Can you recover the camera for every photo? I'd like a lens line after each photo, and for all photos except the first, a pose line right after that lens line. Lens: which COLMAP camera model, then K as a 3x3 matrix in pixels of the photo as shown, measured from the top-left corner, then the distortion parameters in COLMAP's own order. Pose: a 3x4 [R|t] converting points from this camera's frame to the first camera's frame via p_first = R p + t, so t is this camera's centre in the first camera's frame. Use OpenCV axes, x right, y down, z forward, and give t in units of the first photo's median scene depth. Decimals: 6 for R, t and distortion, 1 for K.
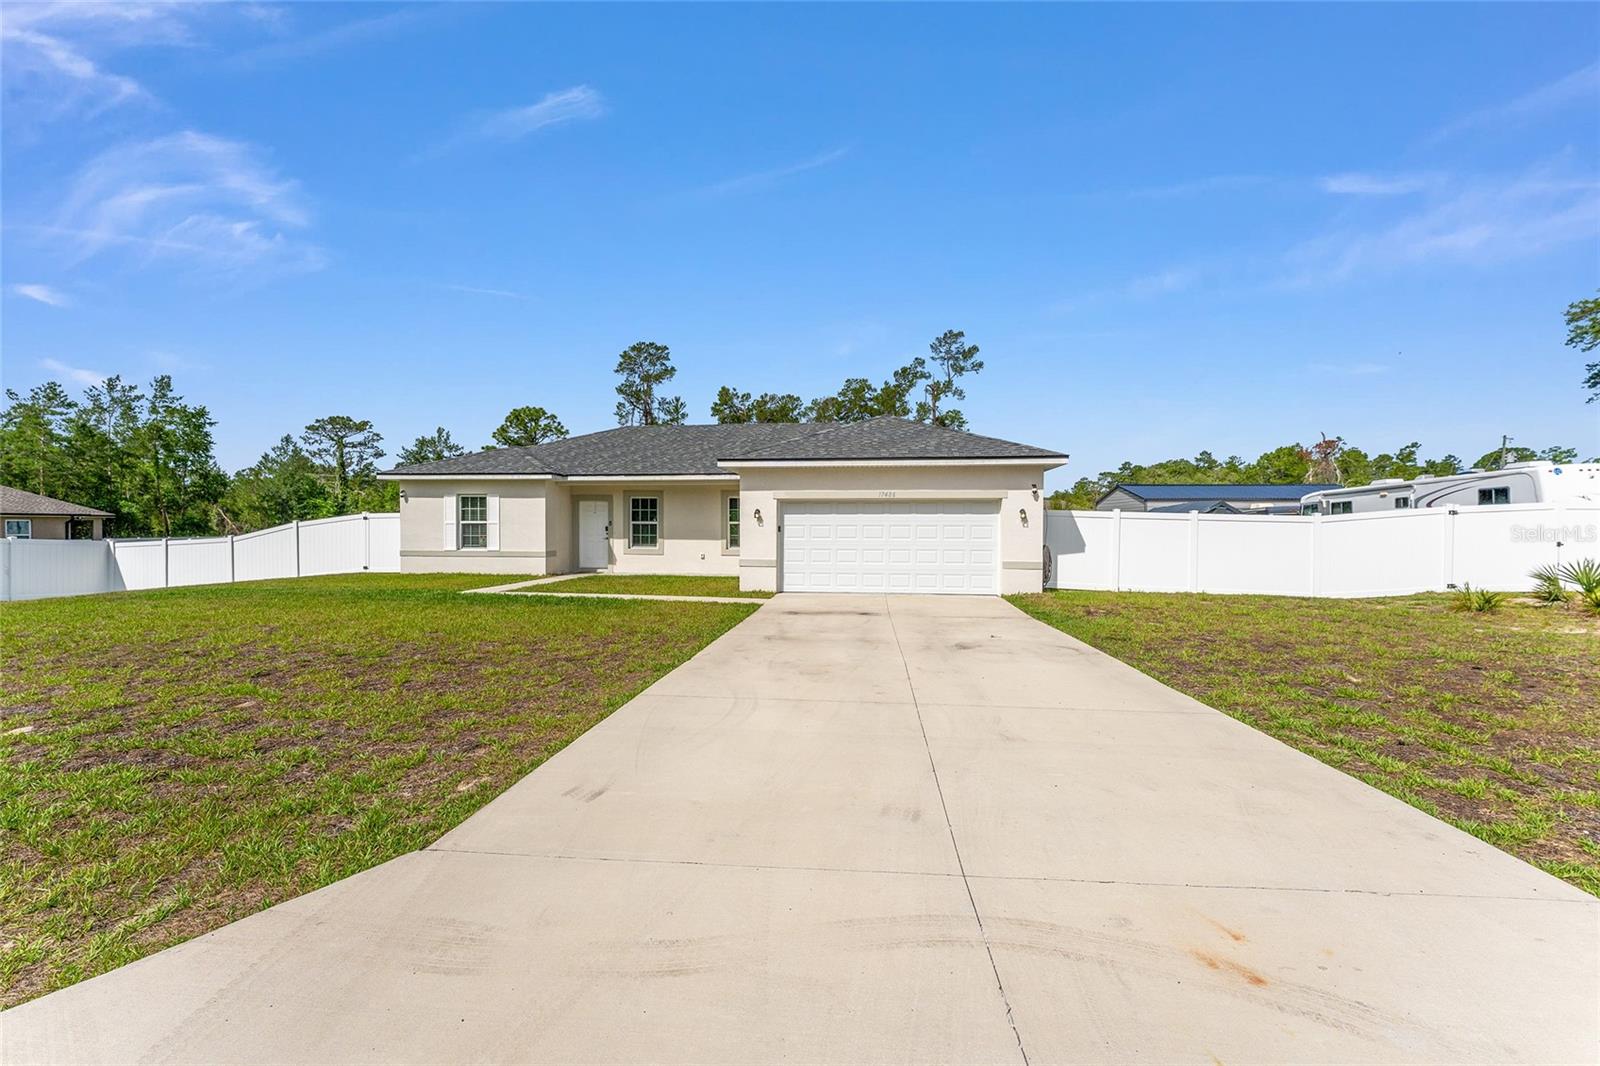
lens RADIAL K [[653.8, 0, 791.4], [0, 653.8, 534.7], [0, 0, 1]] dist [-0.000185, -0.000501]
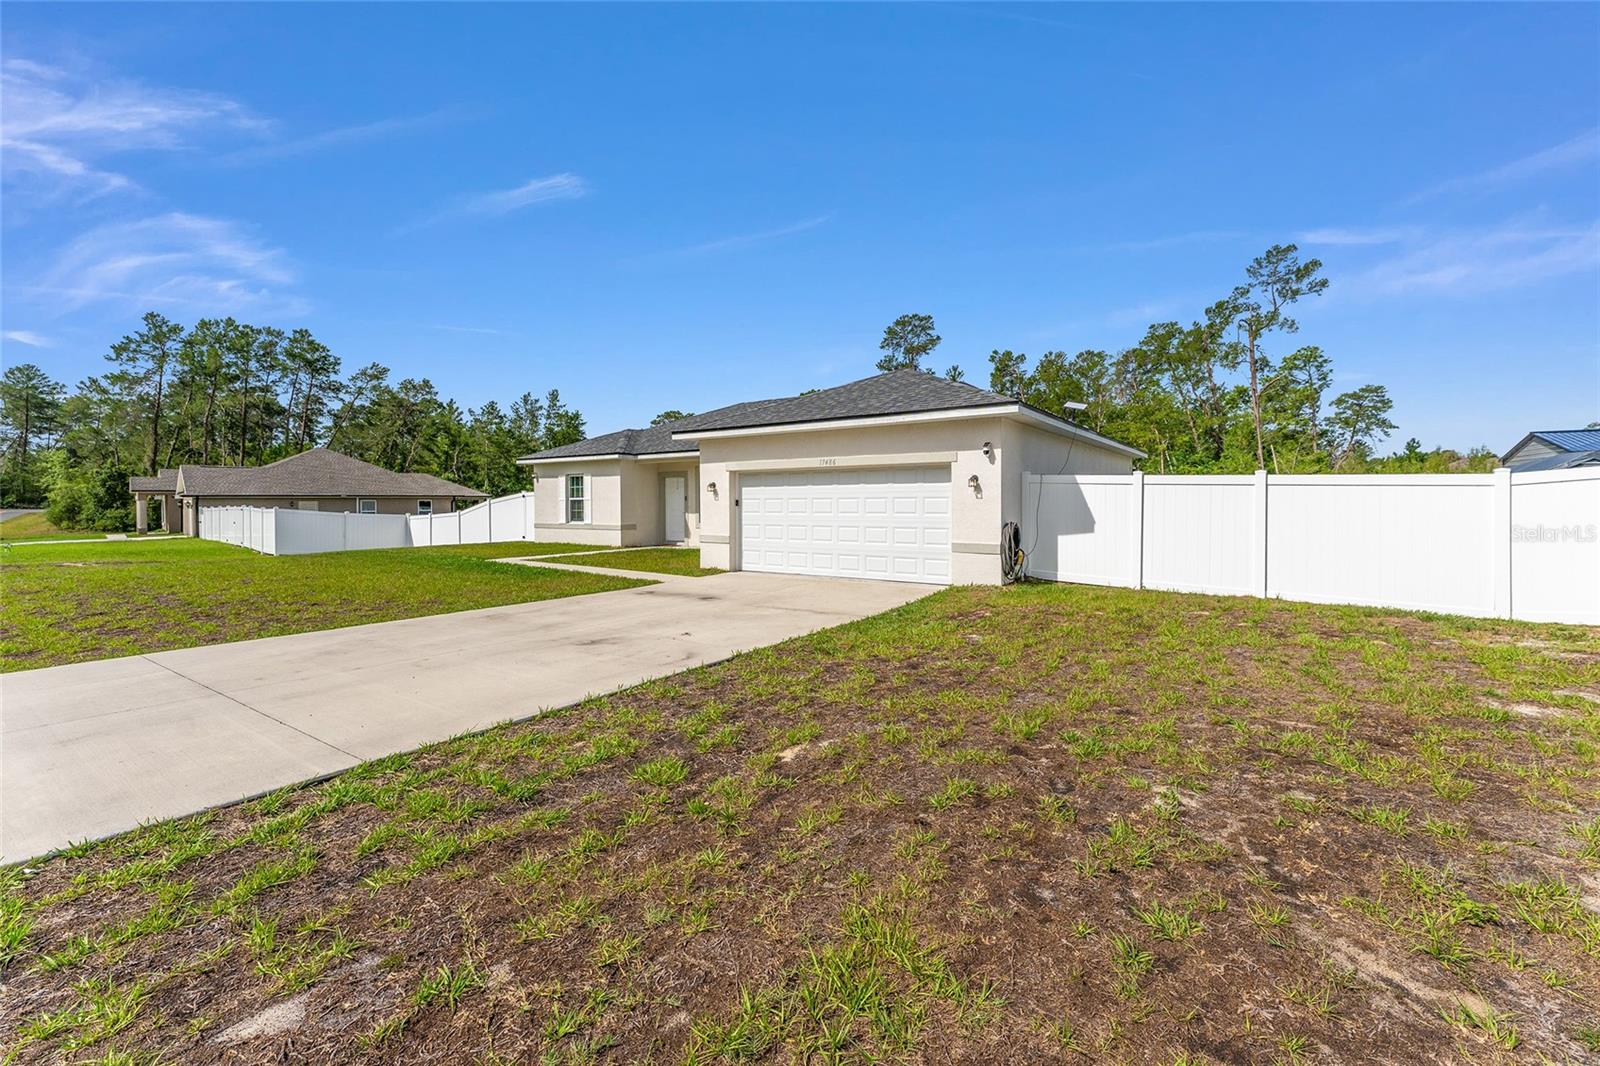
lens RADIAL K [[661.1, 0, 804.7], [0, 661.1, 505.0], [0, 0, 1]] dist [-0.000275, 0.000643]
pose [[0.888455, -0.005760, -0.458928, 0.107004], [0.003177, 0.999974, -0.006401, 0.000073], [0.458954, 0.004229, 0.888450, 0.043429]]
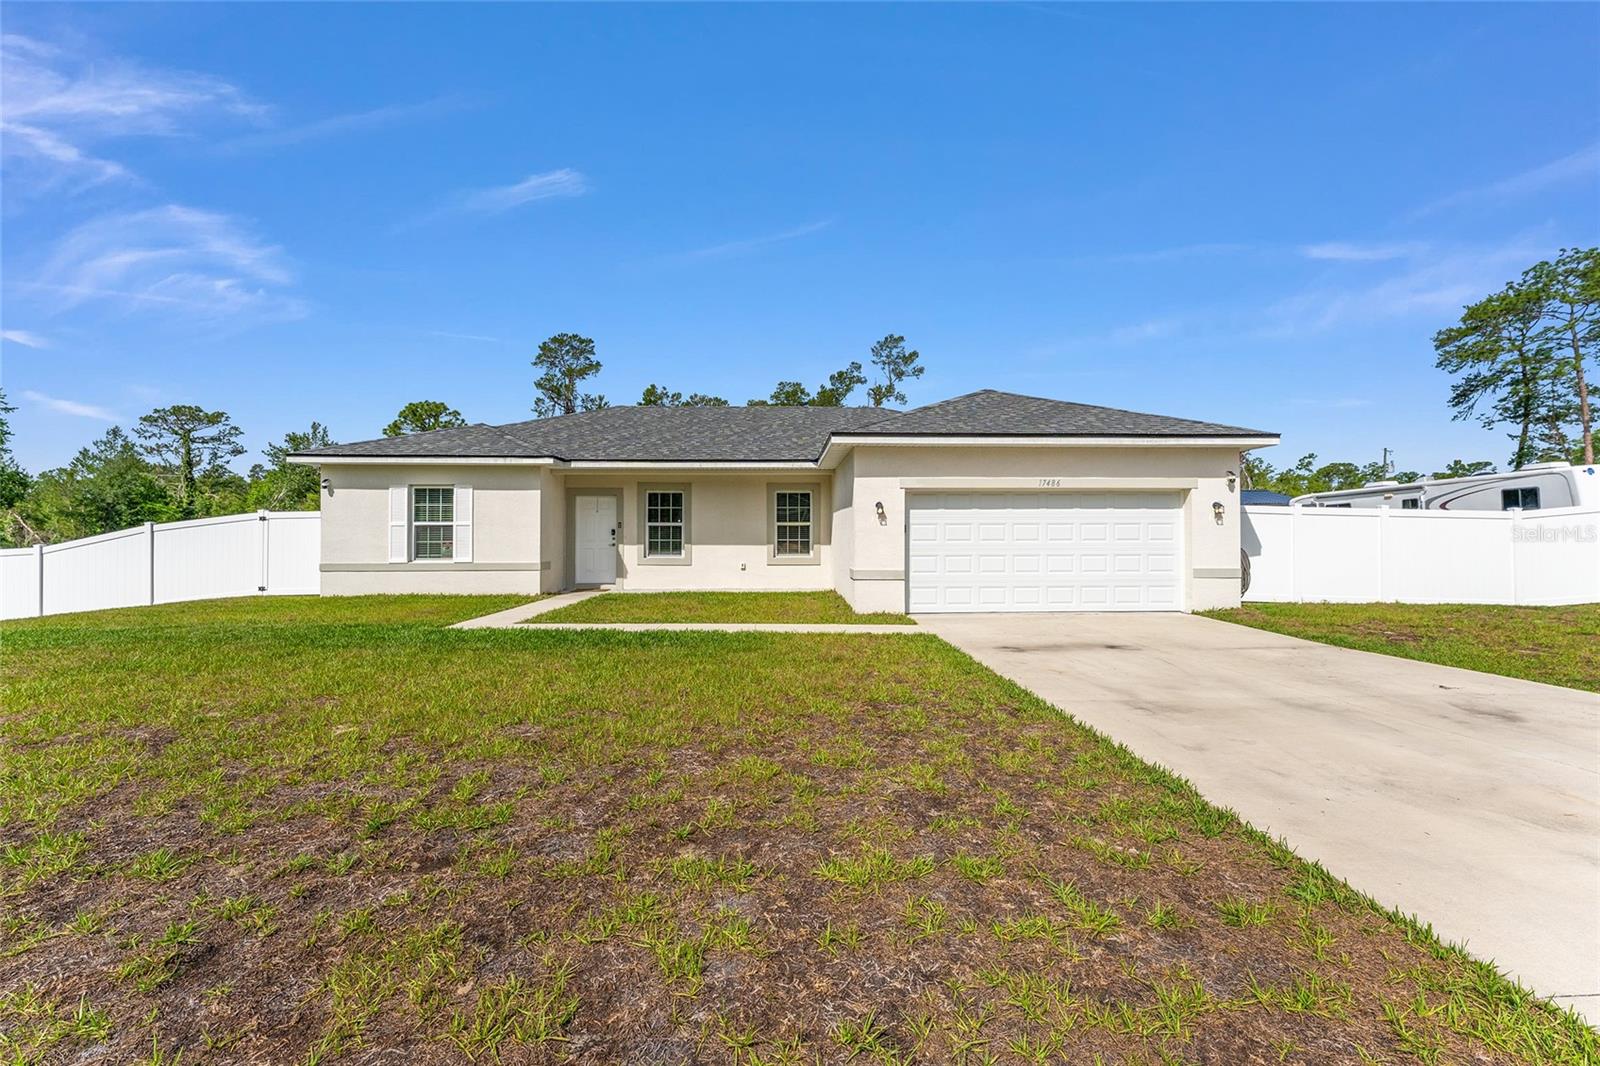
lens RADIAL K [[648.1, 0, 798.5], [0, 648.1, 524.2], [0, 0, 1]] dist [0.001496, -0.000488]
pose [[0.987246, -0.002115, 0.159187, -0.054489], [0.006558, 0.999603, -0.027387, 0.001141], [-0.159066, 0.028081, 0.986869, 0.061337]]
